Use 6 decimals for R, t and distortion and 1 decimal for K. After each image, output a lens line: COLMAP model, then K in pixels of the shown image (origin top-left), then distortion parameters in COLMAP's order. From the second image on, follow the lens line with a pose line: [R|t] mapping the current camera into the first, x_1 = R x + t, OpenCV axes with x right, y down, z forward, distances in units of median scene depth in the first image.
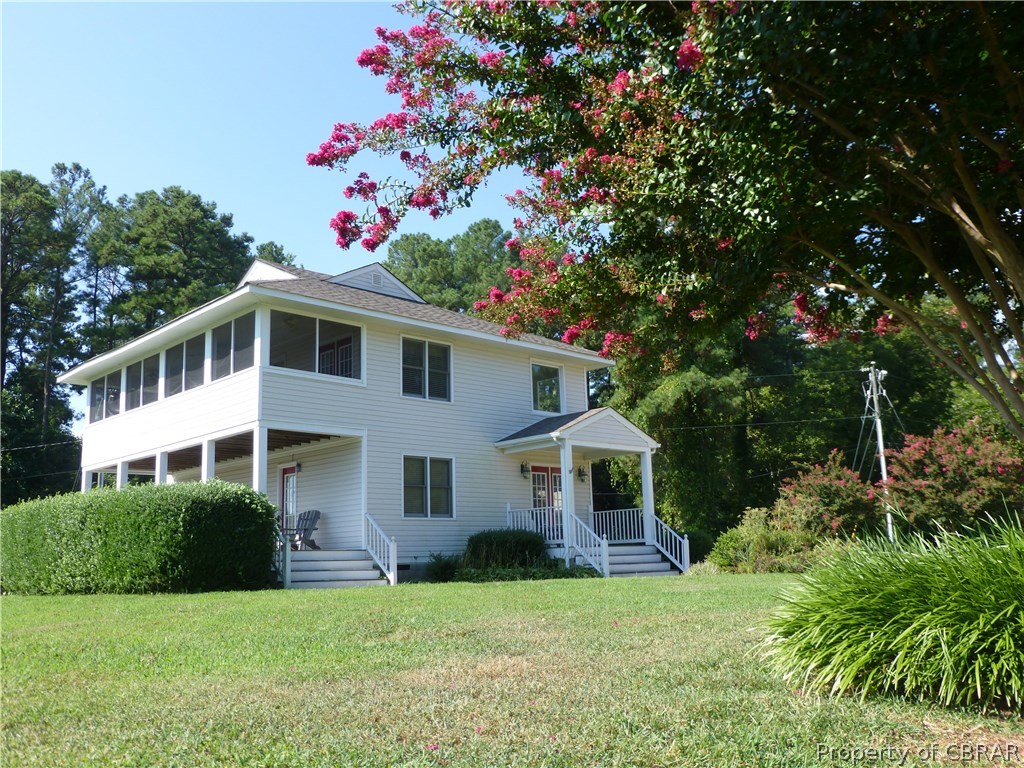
lens RADIAL K [[927.0, 0, 512.0], [0, 927.0, 384.0], [0, 0, 1]] dist [-0.045430, 0.005092]
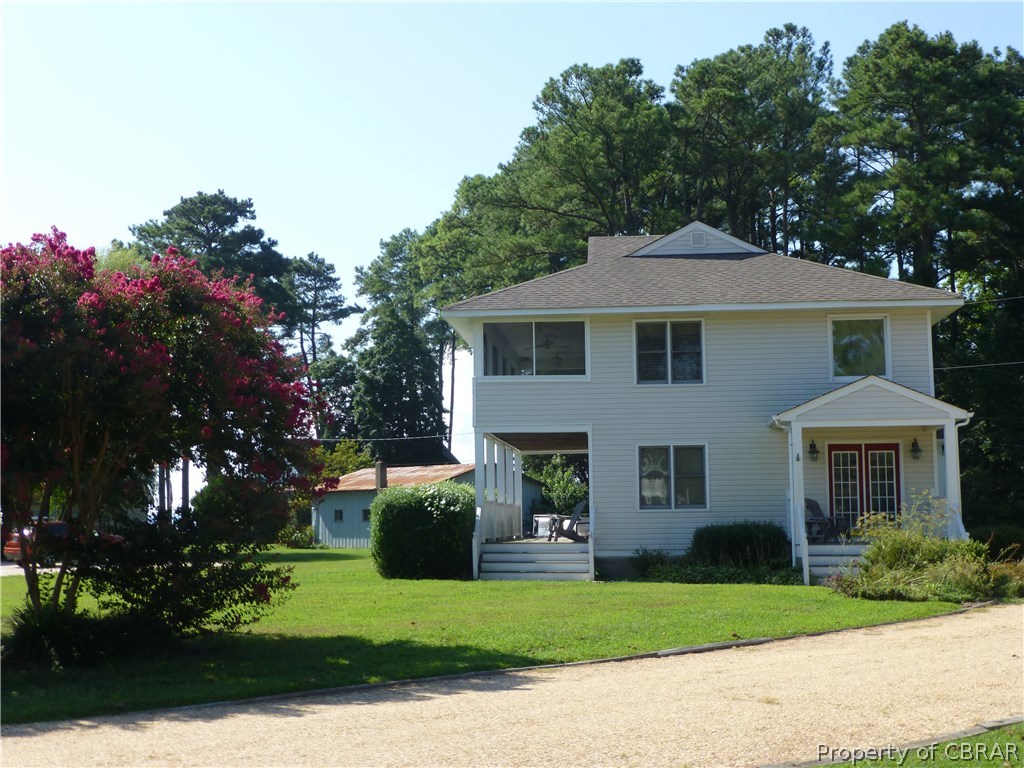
lens RADIAL K [[1379.4, 0, 512.0], [0, 1379.4, 384.0], [0, 0, 1]] dist [0.014107, 0.010053]
pose [[0.656342, -0.052726, -0.752619, 0.860530], [0.135792, 0.989520, 0.049099, -0.074599], [0.742143, -0.134425, 0.656623, -0.041208]]
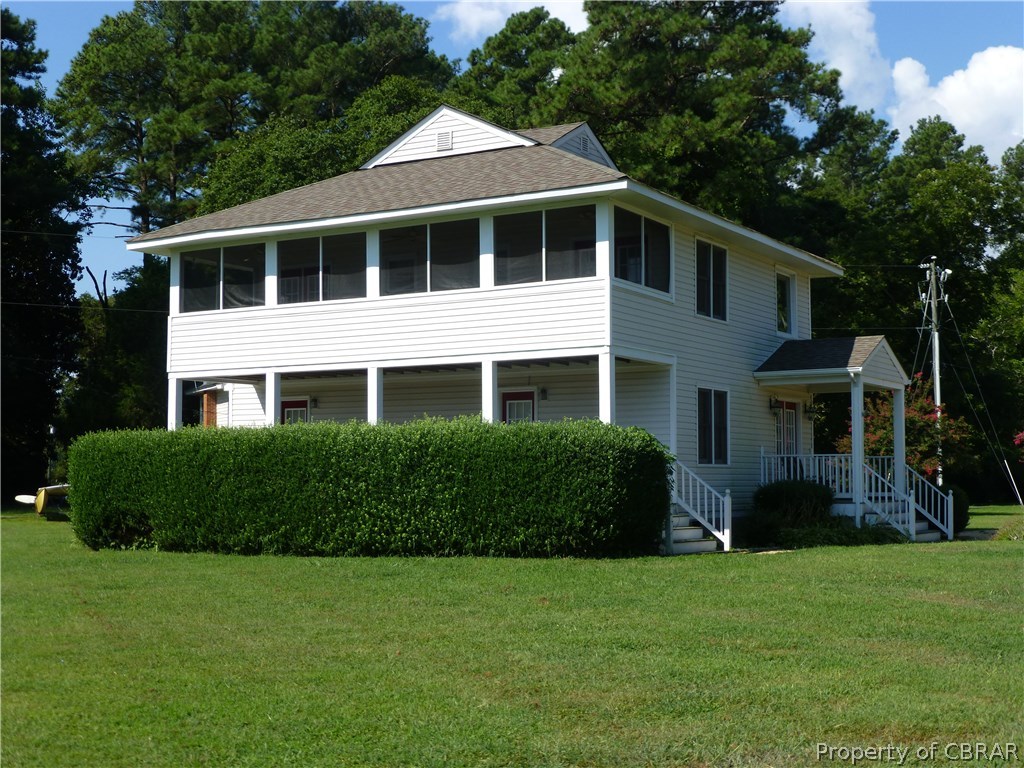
lens RADIAL K [[1493.2, 0, 512.0], [0, 1493.2, 384.0], [0, 0, 1]] dist [-0.126421, -0.021395]
pose [[0.961109, 0.046723, 0.272188, -0.607705], [-0.078687, 0.991062, 0.107725, -0.052467], [-0.264722, -0.124954, 0.956195, -0.198684]]
